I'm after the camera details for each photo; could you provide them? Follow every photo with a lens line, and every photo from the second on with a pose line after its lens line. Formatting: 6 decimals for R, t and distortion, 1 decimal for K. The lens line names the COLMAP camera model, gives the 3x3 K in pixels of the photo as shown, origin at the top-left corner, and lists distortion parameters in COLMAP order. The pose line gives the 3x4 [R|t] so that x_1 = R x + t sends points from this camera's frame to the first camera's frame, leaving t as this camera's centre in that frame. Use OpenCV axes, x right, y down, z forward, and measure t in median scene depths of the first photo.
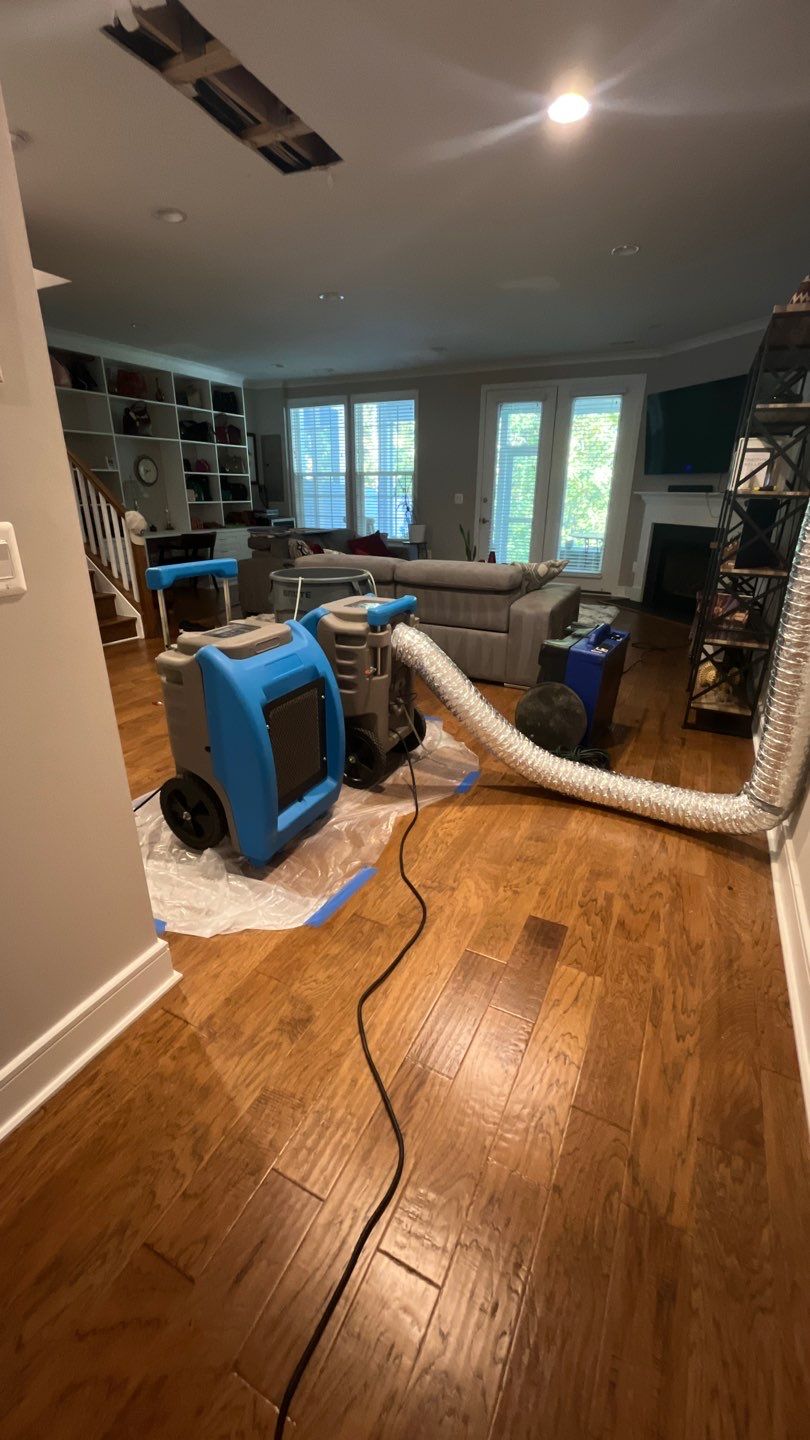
lens RADIAL K [[583.4, 0, 405.0], [0, 583.4, 720.0], [0, 0, 1]] dist [-0.001696, -0.000150]
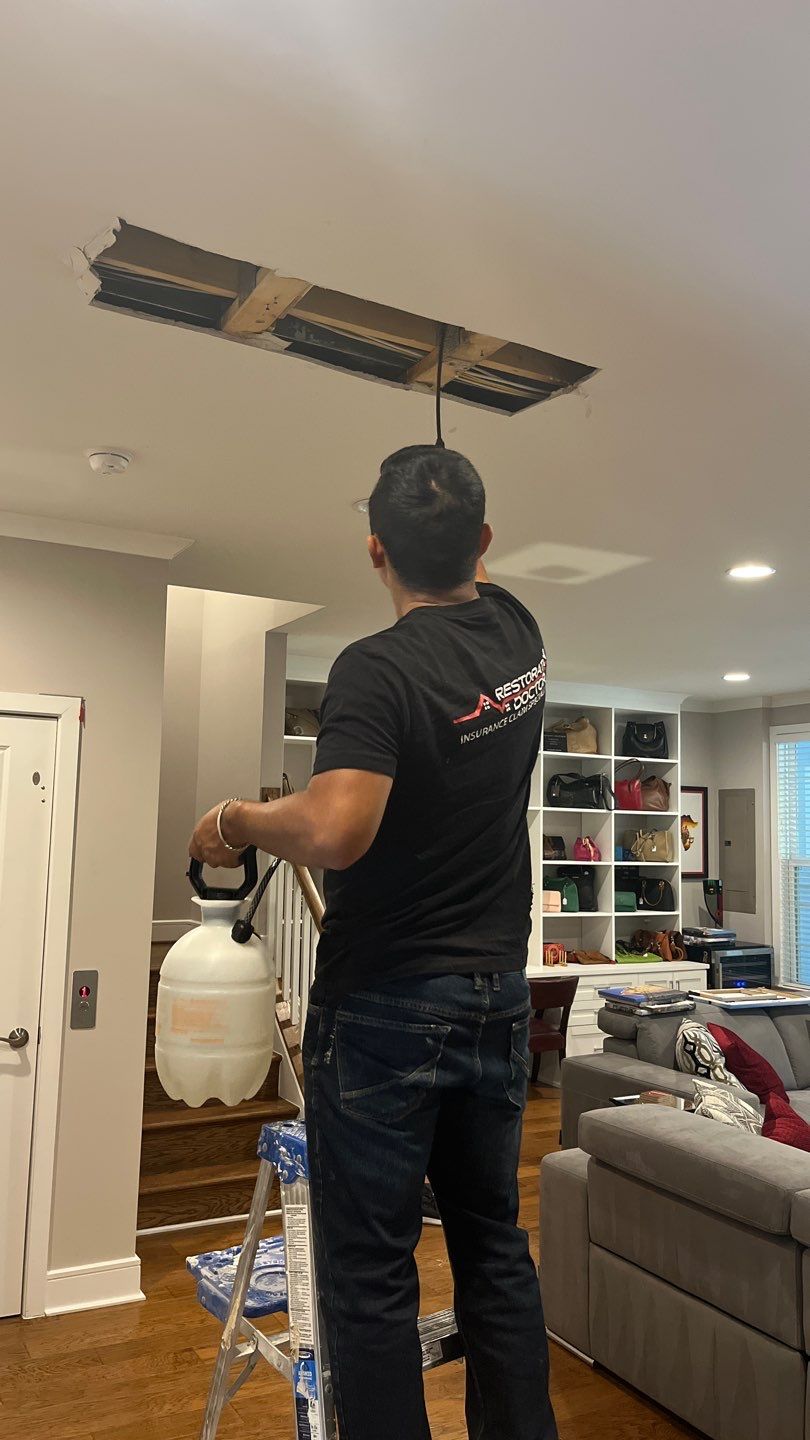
lens RADIAL K [[1091.4, 0, 405.0], [0, 1091.4, 720.0], [0, 0, 1]] dist [0.002282, 0.000807]
pose [[0.816805, -0.043351, -0.575283, 0.415069], [-0.229295, 0.890634, -0.392676, -0.467016], [0.529389, 0.452649, 0.717534, 0.601083]]
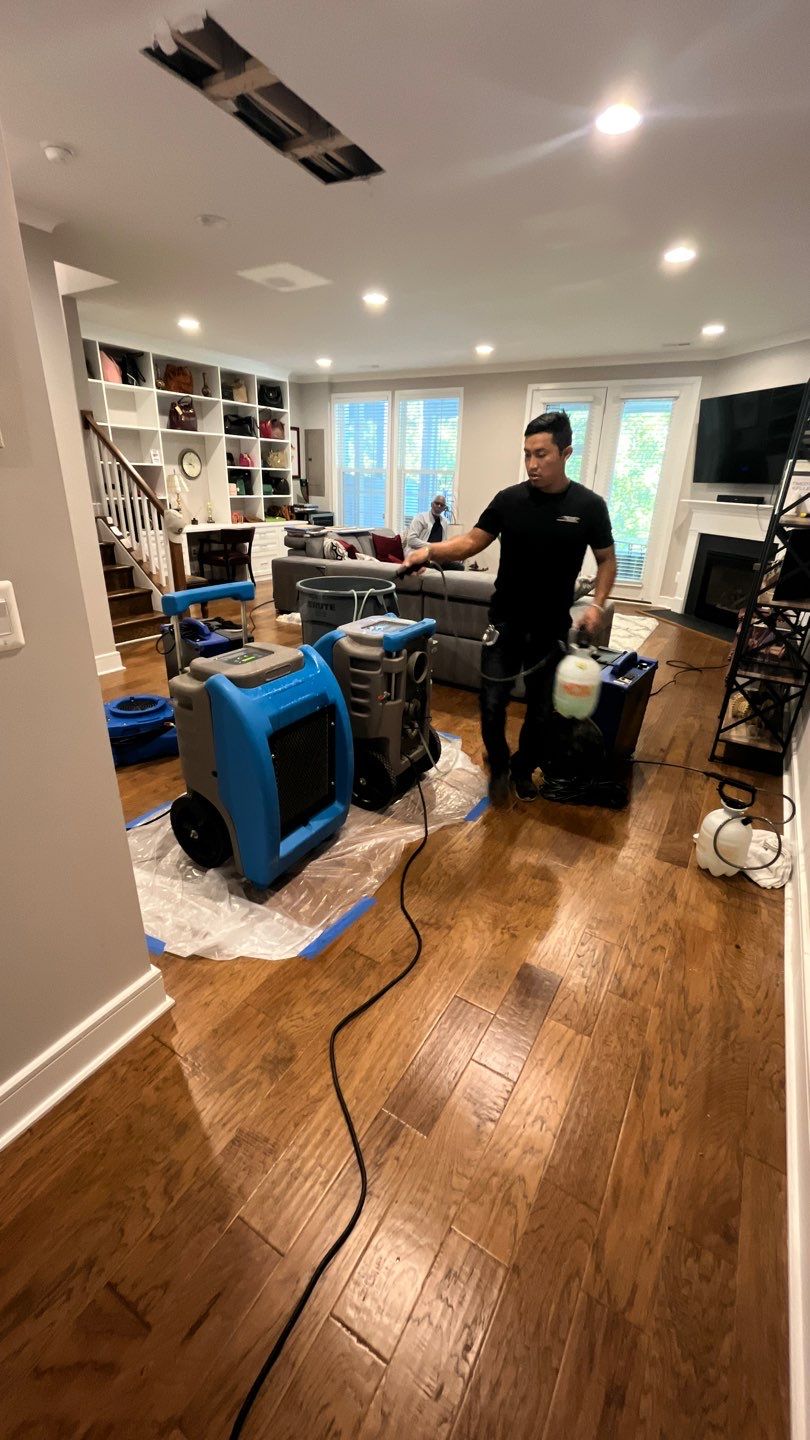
lens RADIAL K [[583.4, 0, 405.0], [0, 583.4, 720.0], [0, 0, 1]] dist [-0.001696, -0.000150]
pose [[0.996823, 0.051807, -0.060494, 0.053362], [-0.050654, 0.998507, 0.020442, -0.089009], [0.061463, -0.017313, 0.997959, 0.009193]]
